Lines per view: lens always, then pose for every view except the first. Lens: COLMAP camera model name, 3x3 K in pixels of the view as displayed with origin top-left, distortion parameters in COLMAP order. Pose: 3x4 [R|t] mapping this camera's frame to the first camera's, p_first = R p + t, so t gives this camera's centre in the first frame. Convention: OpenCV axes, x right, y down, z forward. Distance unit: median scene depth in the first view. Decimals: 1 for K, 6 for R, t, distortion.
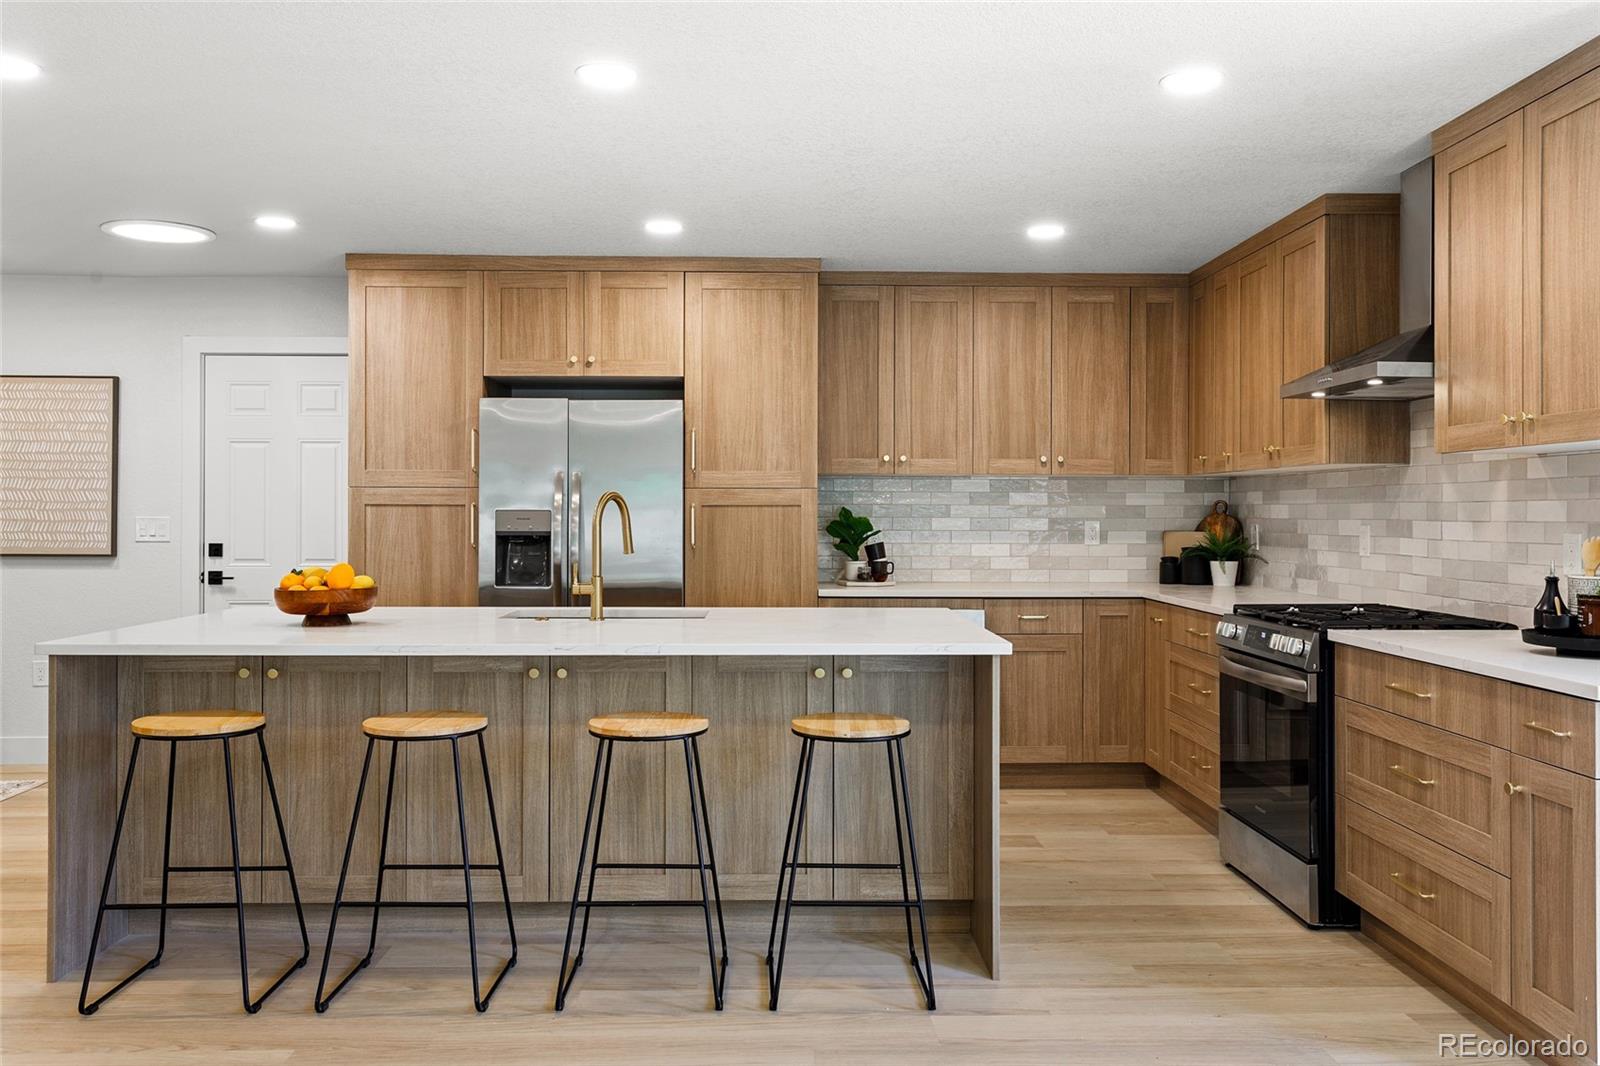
lens RADIAL K [[1289.1, 0, 717.9], [0, 1289.1, 506.3], [0, 0, 1]] dist [0.012739, -0.000136]
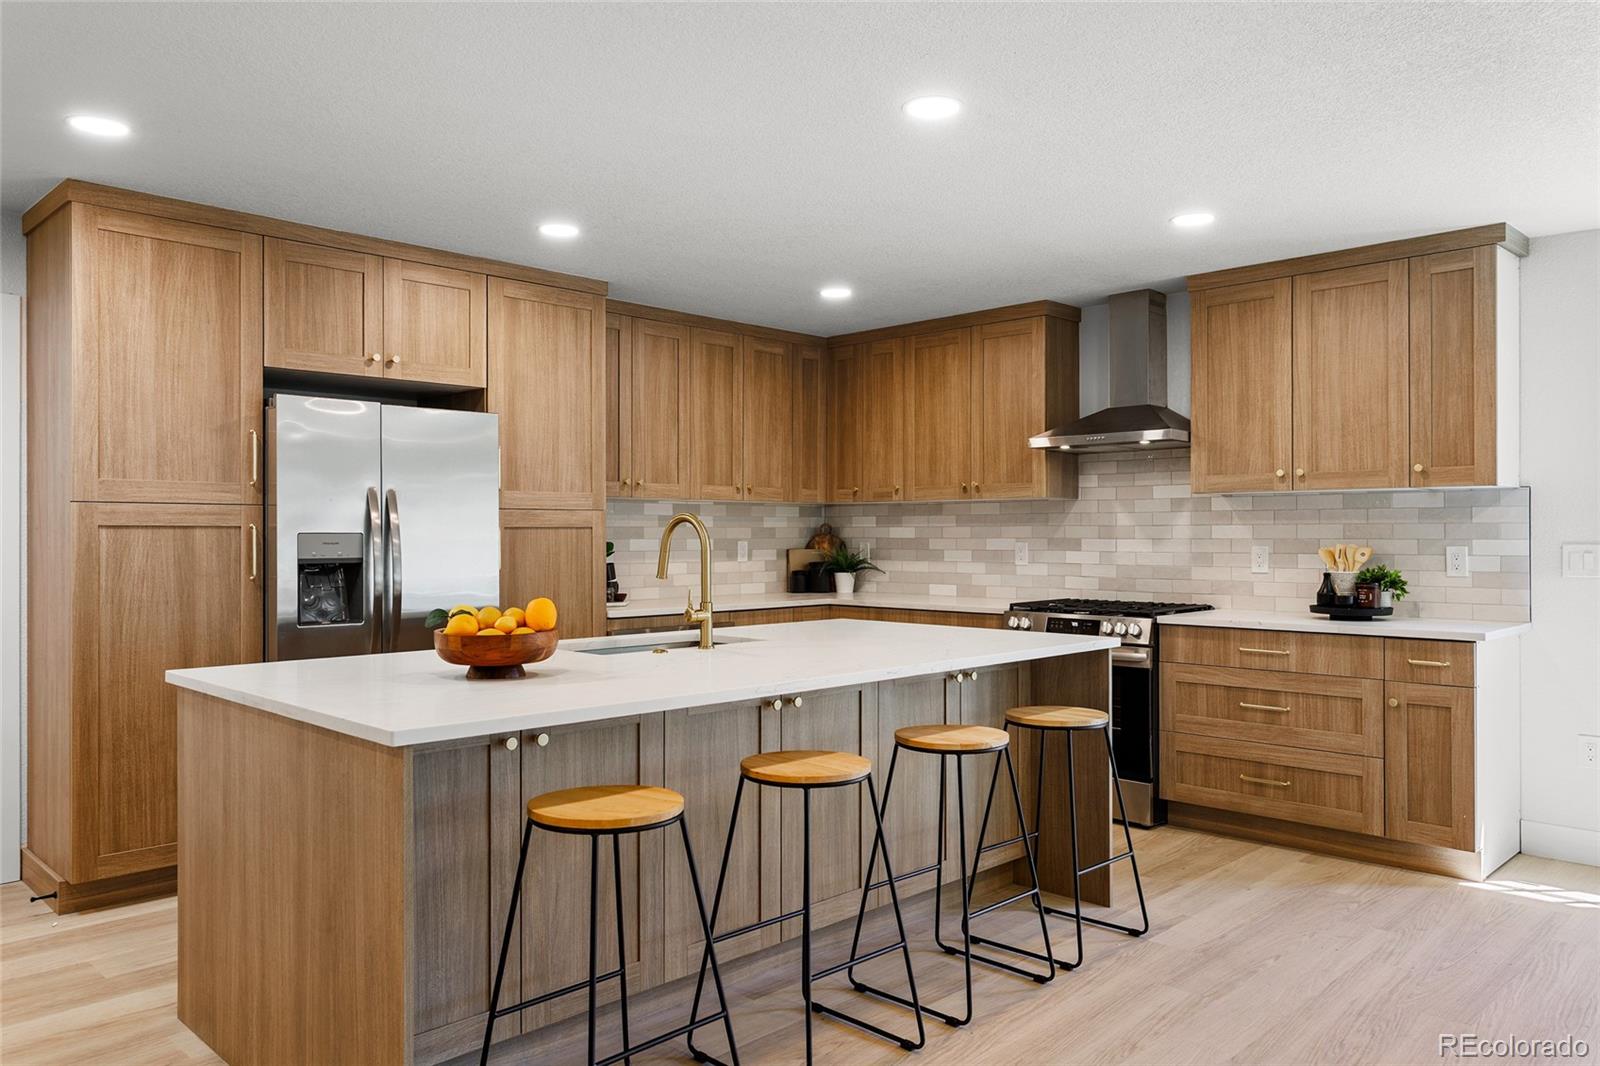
lens RADIAL K [[1188.1, 0, 834.5], [0, 1188.1, 529.3], [0, 0, 1]] dist [0.003496, 0.004162]
pose [[0.697523, -0.000394, 0.716563, -0.465607], [-0.000475, 0.999999, 0.001012, -0.000246], [-0.716563, -0.001046, 0.697522, 0.227068]]
